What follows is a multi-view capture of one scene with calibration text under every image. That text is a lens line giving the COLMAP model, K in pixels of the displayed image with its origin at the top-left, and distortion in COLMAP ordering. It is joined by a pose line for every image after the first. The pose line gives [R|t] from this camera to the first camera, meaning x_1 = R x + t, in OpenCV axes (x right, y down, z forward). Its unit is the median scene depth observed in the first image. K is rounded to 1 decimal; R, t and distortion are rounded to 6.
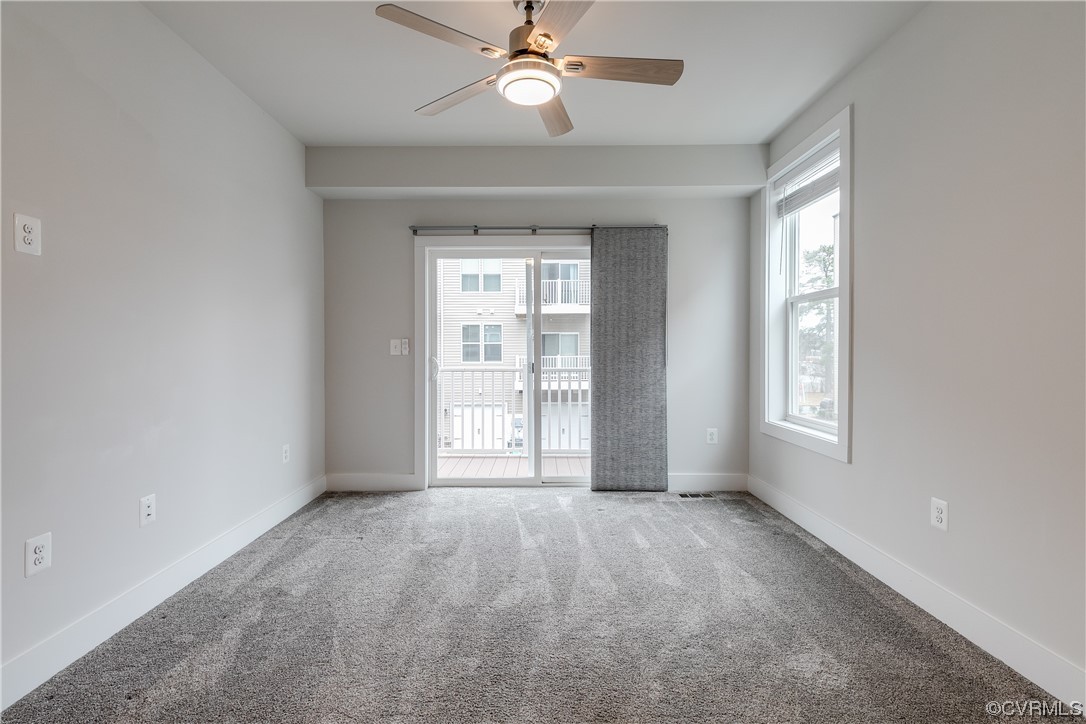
lens RADIAL K [[487.5, 0, 544.3], [0, 487.5, 351.1], [0, 0, 1]] dist [0.006783, -0.000968]
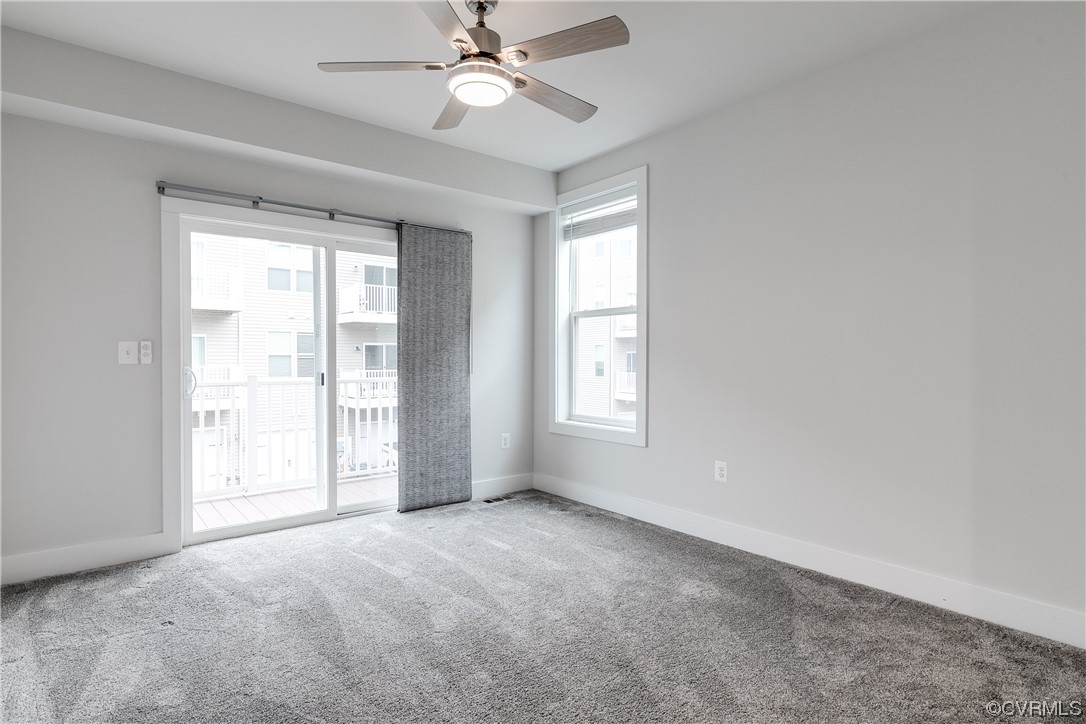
lens RADIAL K [[557.5, 0, 544.3], [0, 557.5, 362.1], [0, 0, 1]] dist [0.001237, -0.001145]
pose [[0.782006, -0.002960, 0.623263, -0.340696], [-0.000452, 0.999986, 0.005316, 0.000285], [-0.623270, -0.004439, 0.781994, 0.021986]]
